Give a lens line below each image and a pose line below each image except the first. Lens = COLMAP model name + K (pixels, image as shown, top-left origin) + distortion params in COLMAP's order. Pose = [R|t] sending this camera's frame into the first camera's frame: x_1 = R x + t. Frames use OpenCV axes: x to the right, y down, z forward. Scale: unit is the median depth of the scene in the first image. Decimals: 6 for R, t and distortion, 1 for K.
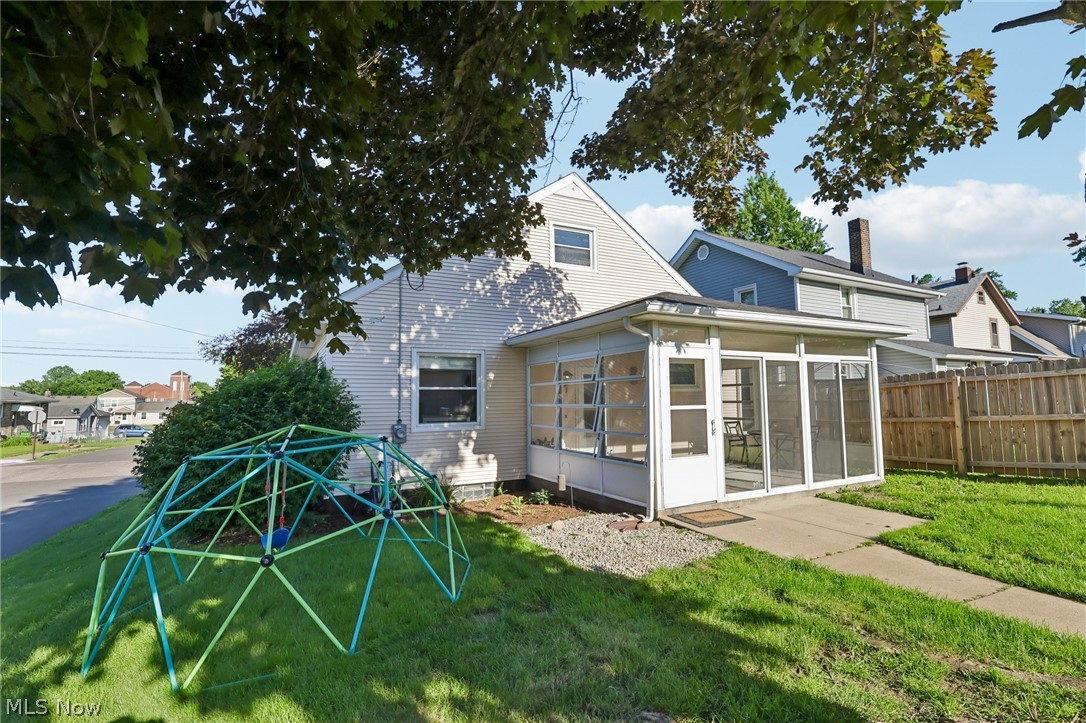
lens RADIAL K [[504.8, 0, 538.3], [0, 504.8, 358.2], [0, 0, 1]] dist [-0.006215, 0.001932]
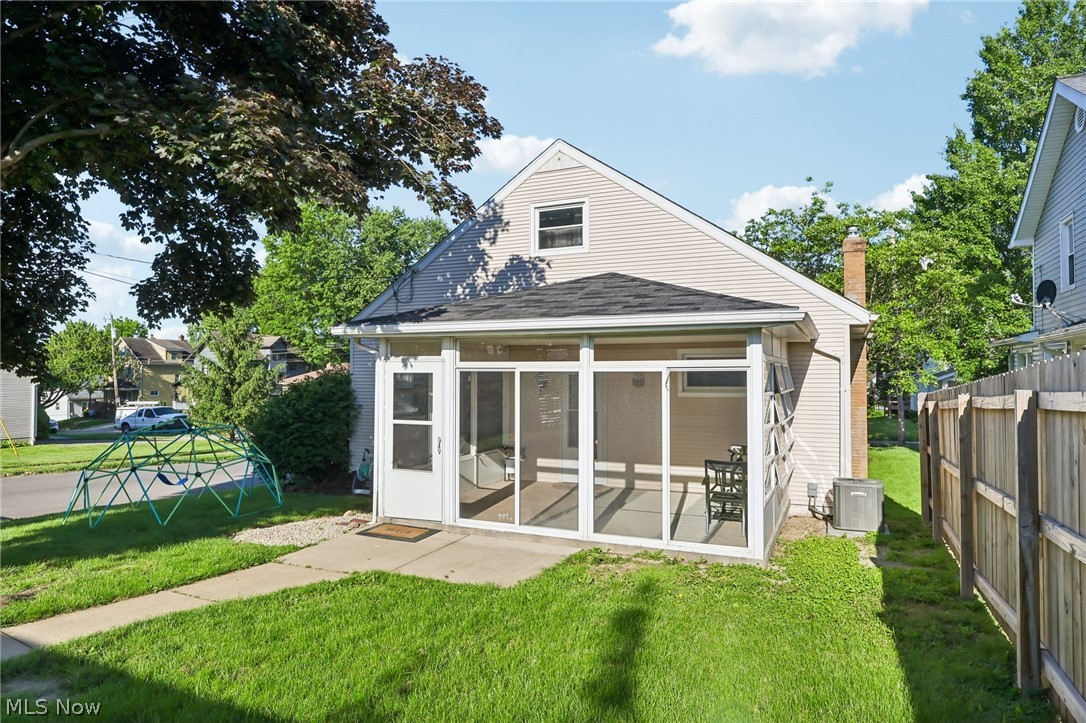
lens RADIAL K [[680.0, 0, 542.5], [0, 680.0, 355.2], [0, 0, 1]] dist [0.002117, -0.000360]
pose [[0.611447, -0.012571, -0.791186, 1.148320], [0.057444, 0.997941, 0.028539, -0.044220], [0.789198, -0.062899, 0.610910, 0.296737]]
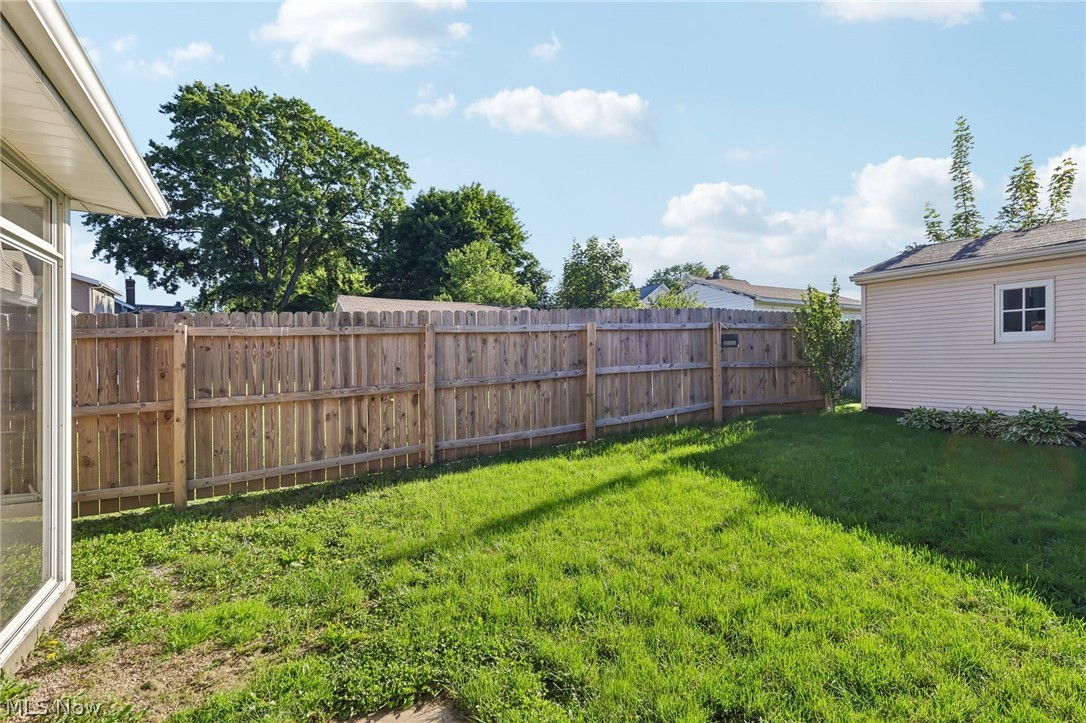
lens RADIAL K [[504.8, 0, 523.2], [0, 504.8, 360.5], [0, 0, 1]] dist [-0.006215, 0.001932]
pose [[-0.004621, 0.013235, 0.999902, 0.306144], [-0.083919, 0.996380, -0.013576, 0.051482], [-0.996462, -0.083973, -0.003493, 0.658870]]
